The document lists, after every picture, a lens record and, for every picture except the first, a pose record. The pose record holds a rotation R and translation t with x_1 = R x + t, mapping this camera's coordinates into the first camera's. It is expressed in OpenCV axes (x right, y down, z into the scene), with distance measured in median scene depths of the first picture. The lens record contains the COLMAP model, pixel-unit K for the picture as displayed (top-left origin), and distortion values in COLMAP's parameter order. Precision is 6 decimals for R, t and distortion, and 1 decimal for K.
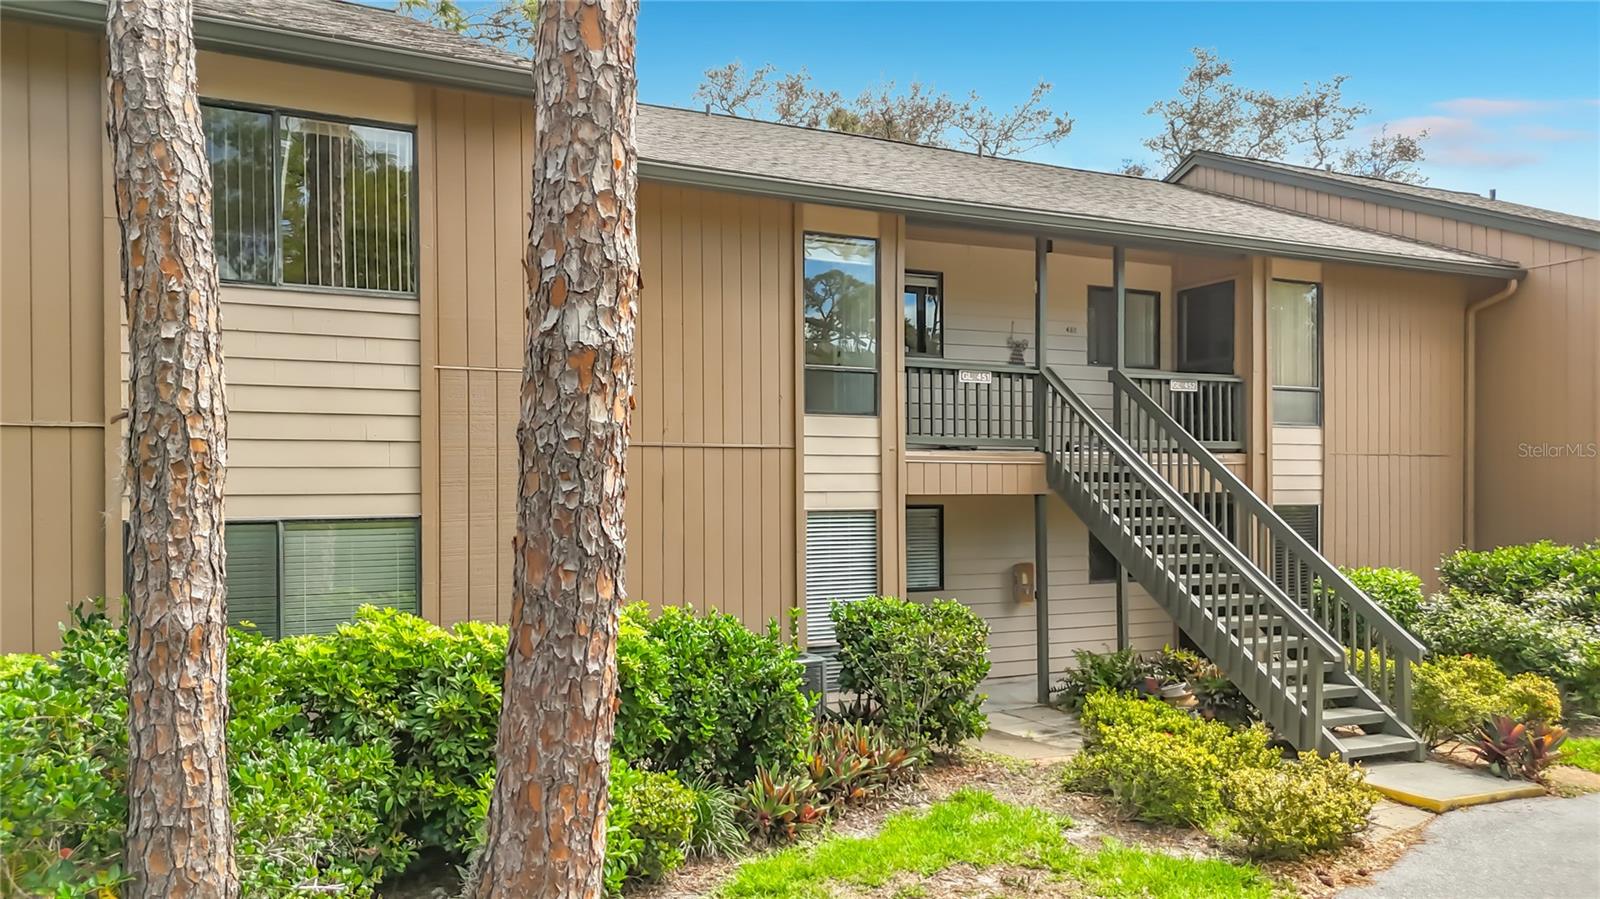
lens RADIAL K [[1197.8, 0, 793.5], [0, 1197.8, 493.5], [0, 0, 1]] dist [0.083982, -0.084723]
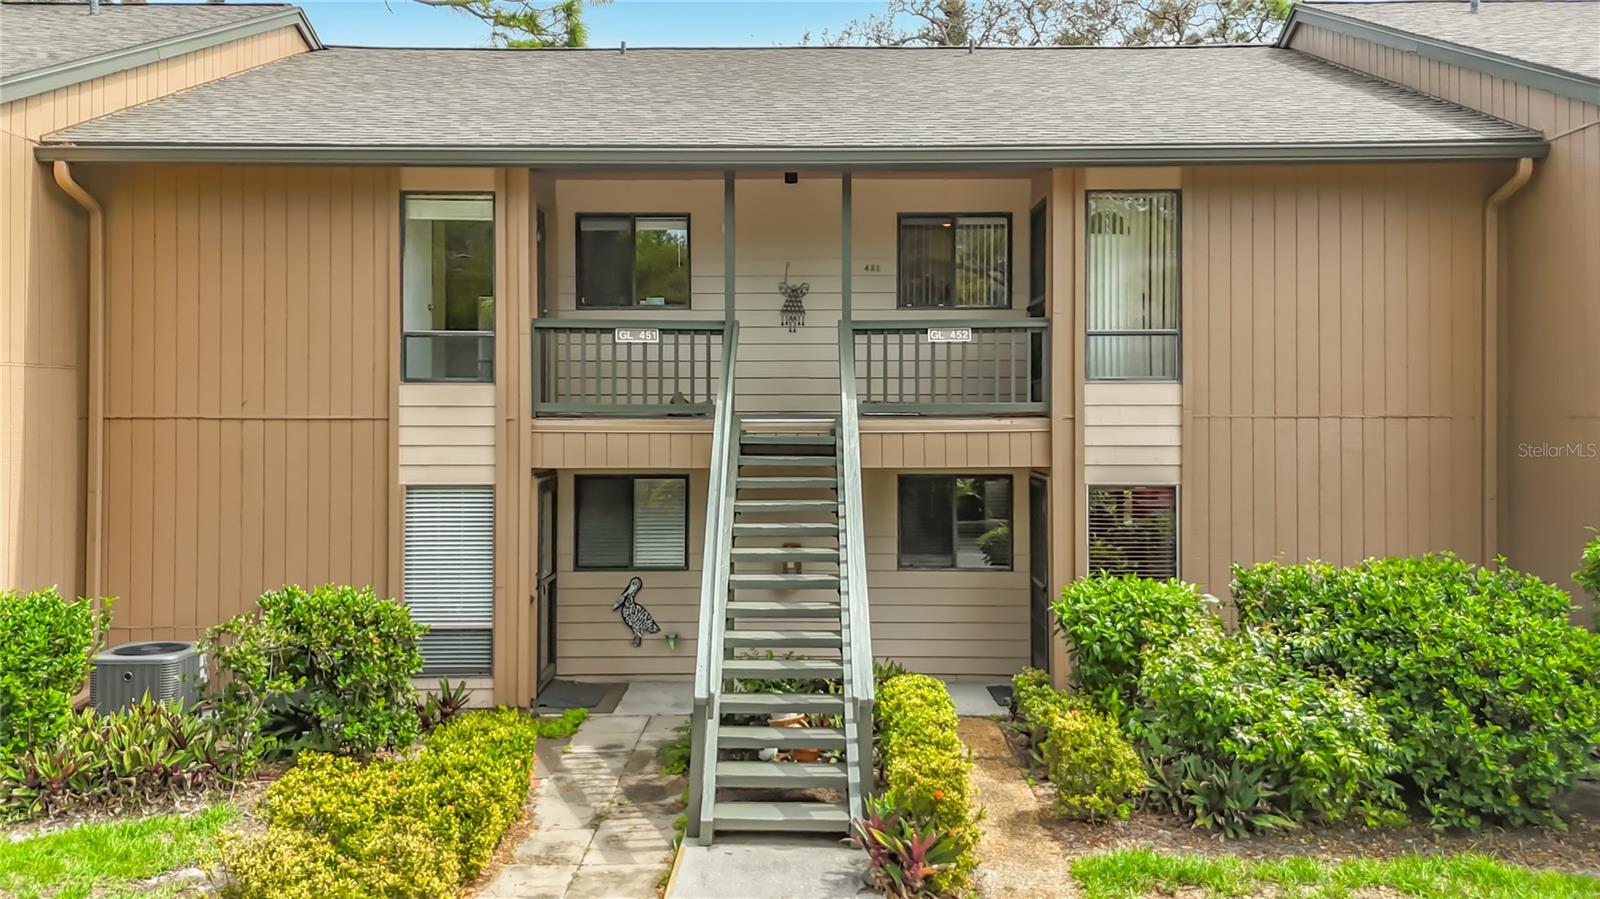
lens RADIAL K [[1253.6, 0, 796.8], [0, 1253.6, 408.0], [0, 0, 1]] dist [0.089628, -0.118124]
pose [[0.885942, 0.002135, -0.463791, 0.759257], [-0.004555, 0.999981, -0.004098, -0.044323], [0.463774, 0.005743, 0.885935, 0.257677]]
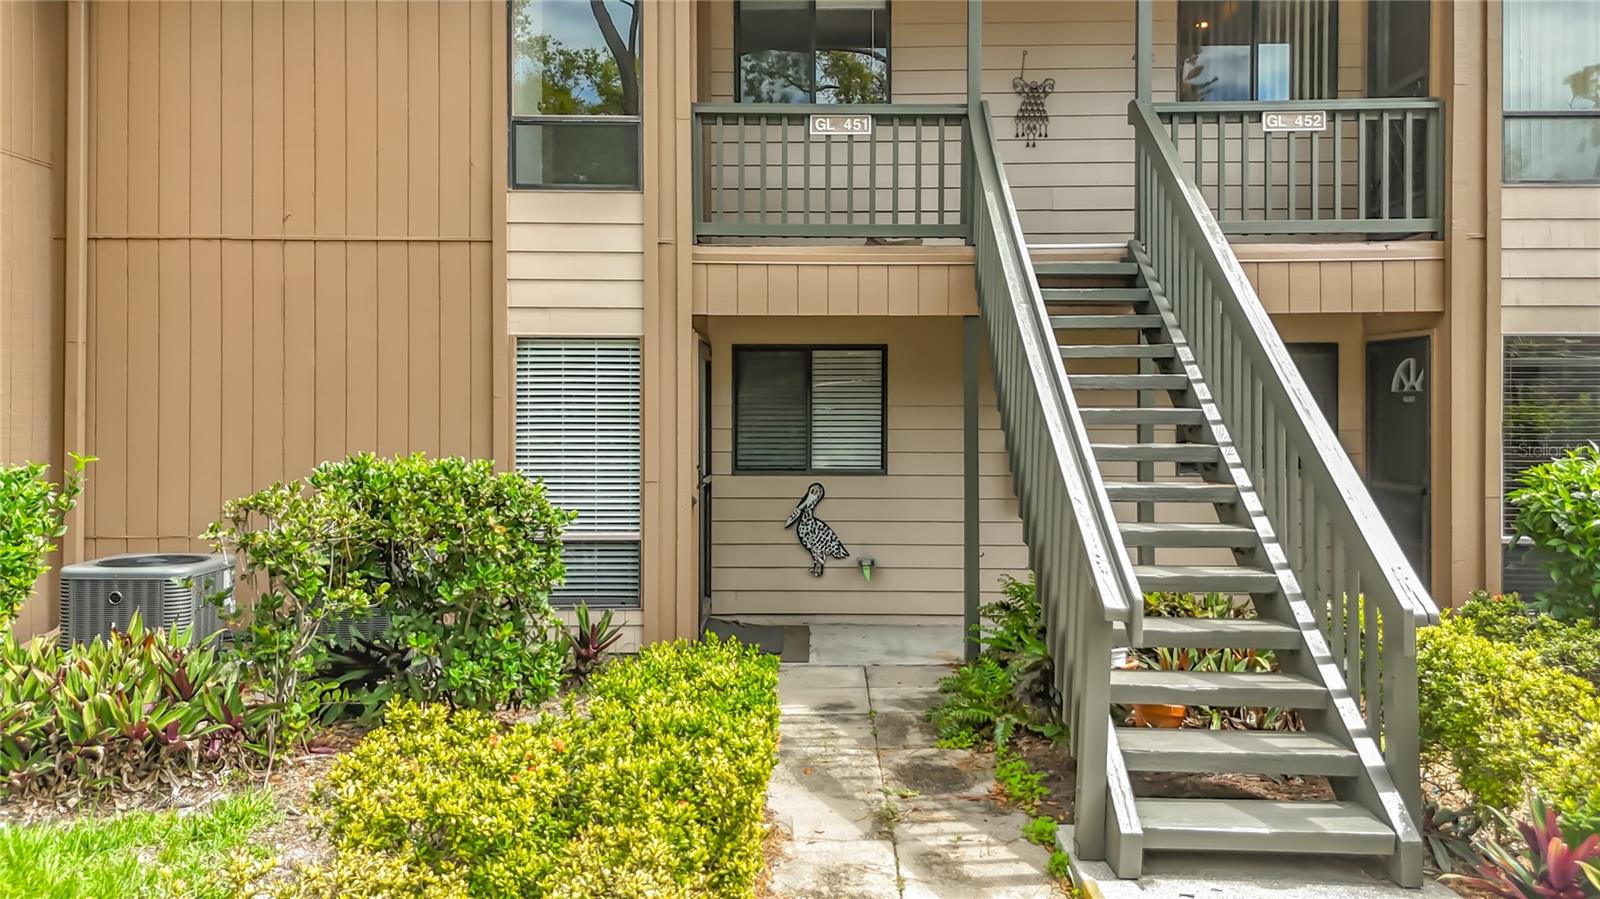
lens RADIAL K [[1193.4, 0, 802.6], [0, 1193.4, 416.4], [0, 0, 1]] dist [0.085925, -0.118092]
pose [[0.881327, 0.007263, -0.472452, 0.473352], [-0.005607, 0.999972, 0.004913, 0.055620], [0.472474, -0.001681, 0.881343, 0.491043]]
